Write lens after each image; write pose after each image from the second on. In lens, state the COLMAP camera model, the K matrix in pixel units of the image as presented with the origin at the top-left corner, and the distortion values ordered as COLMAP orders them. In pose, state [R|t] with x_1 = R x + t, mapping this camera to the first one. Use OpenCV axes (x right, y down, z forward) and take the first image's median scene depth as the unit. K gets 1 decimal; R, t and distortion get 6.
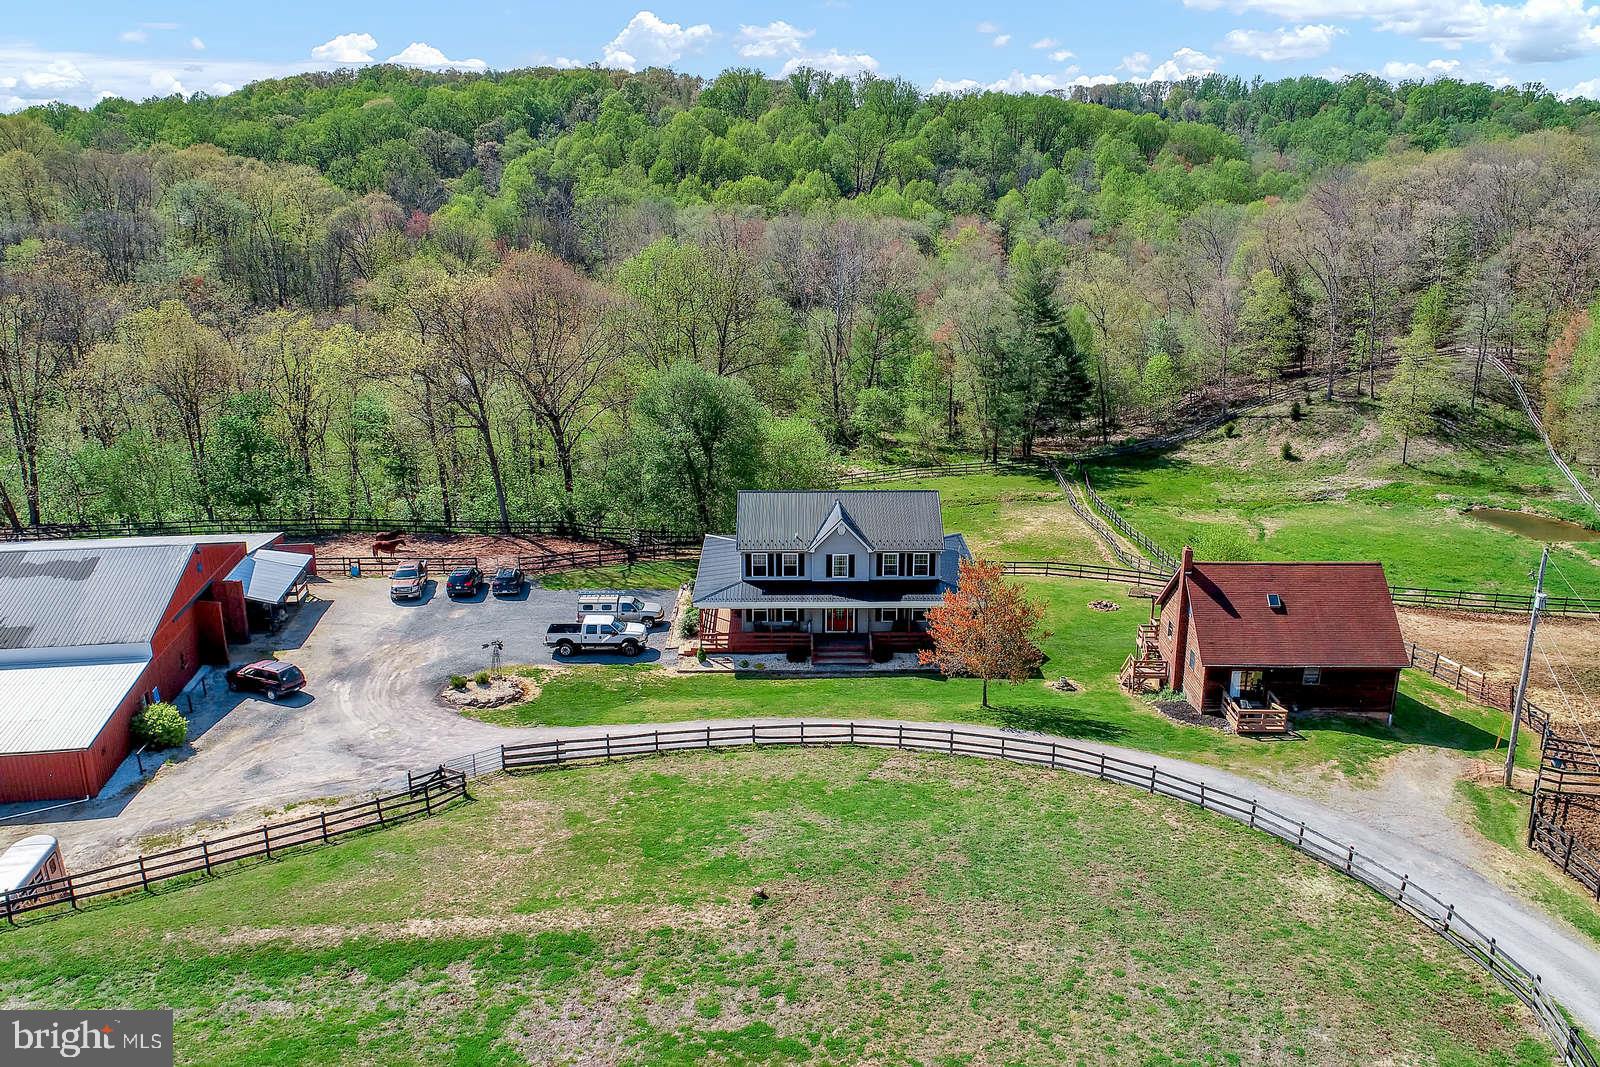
lens RADIAL K [[1261.6, 0, 800.0], [0, 1261.6, 533.5], [0, 0, 1]] dist [-0.016640, -0.004687]
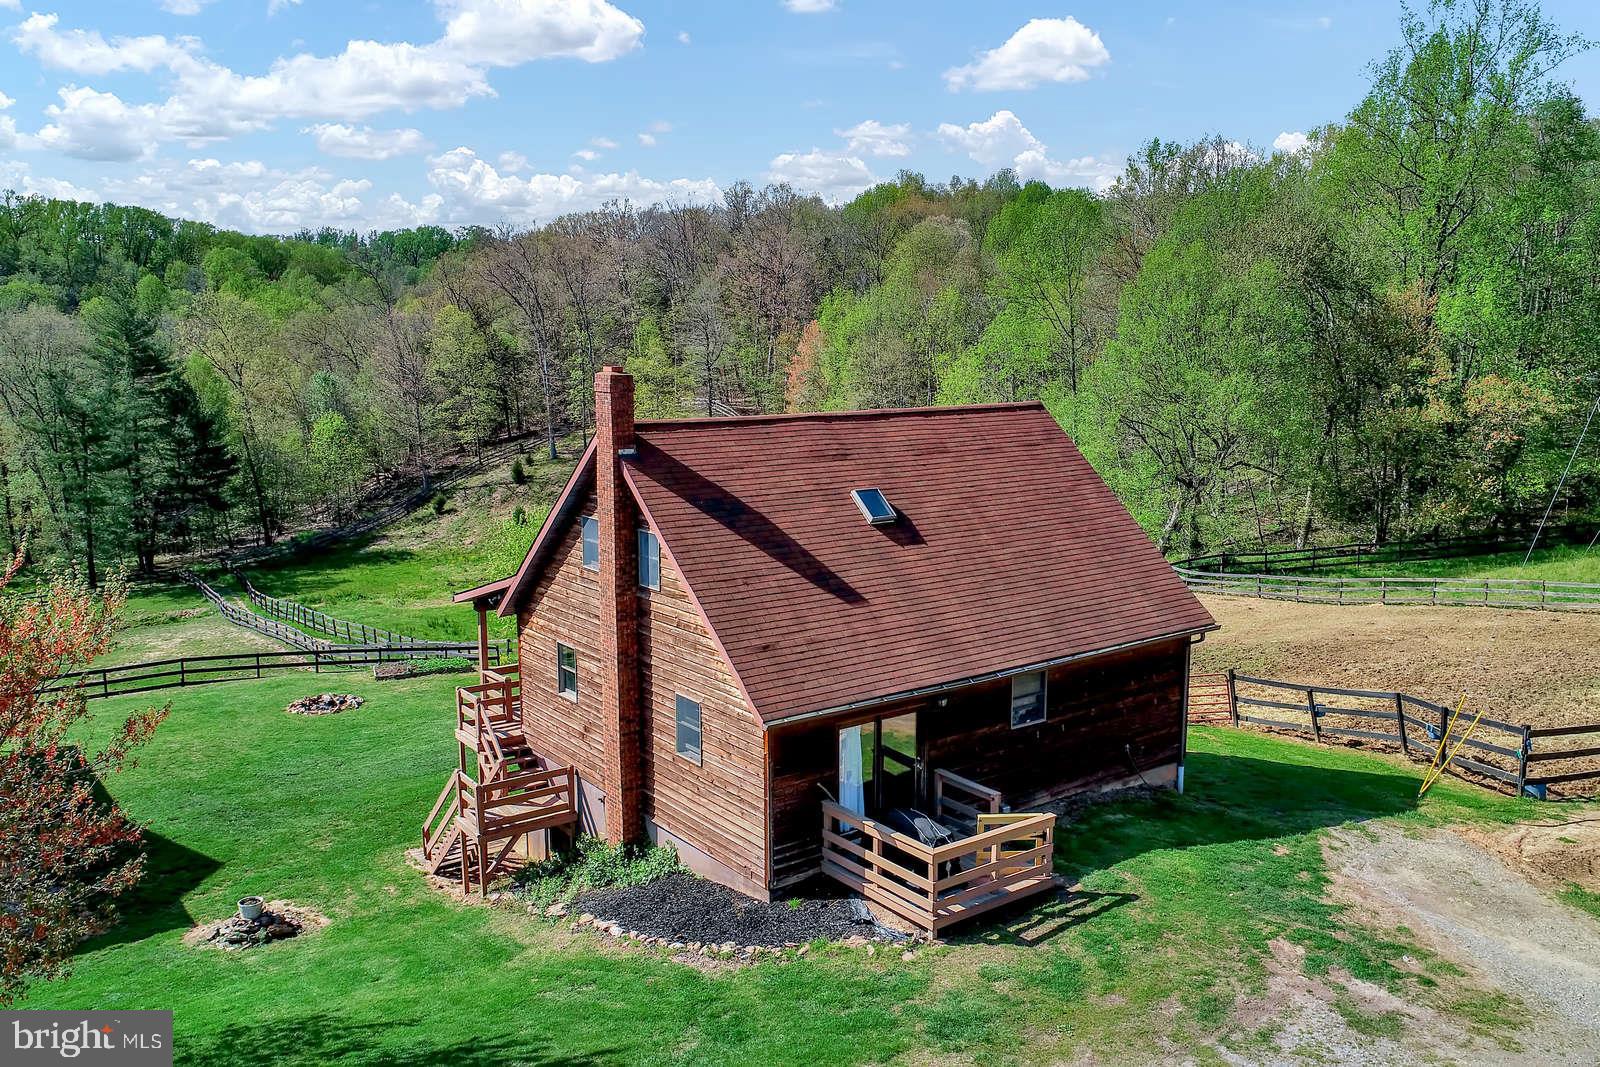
lens RADIAL K [[1290.5, 0, 800.0], [0, 1290.5, 533.5], [0, 0, 1]] dist [0.075589, -0.135525]
pose [[0.801236, -0.104177, 0.589210, 0.129887], [0.178839, 0.981408, -0.069672, 0.068035], [-0.570998, 0.161197, 0.804970, 0.612009]]
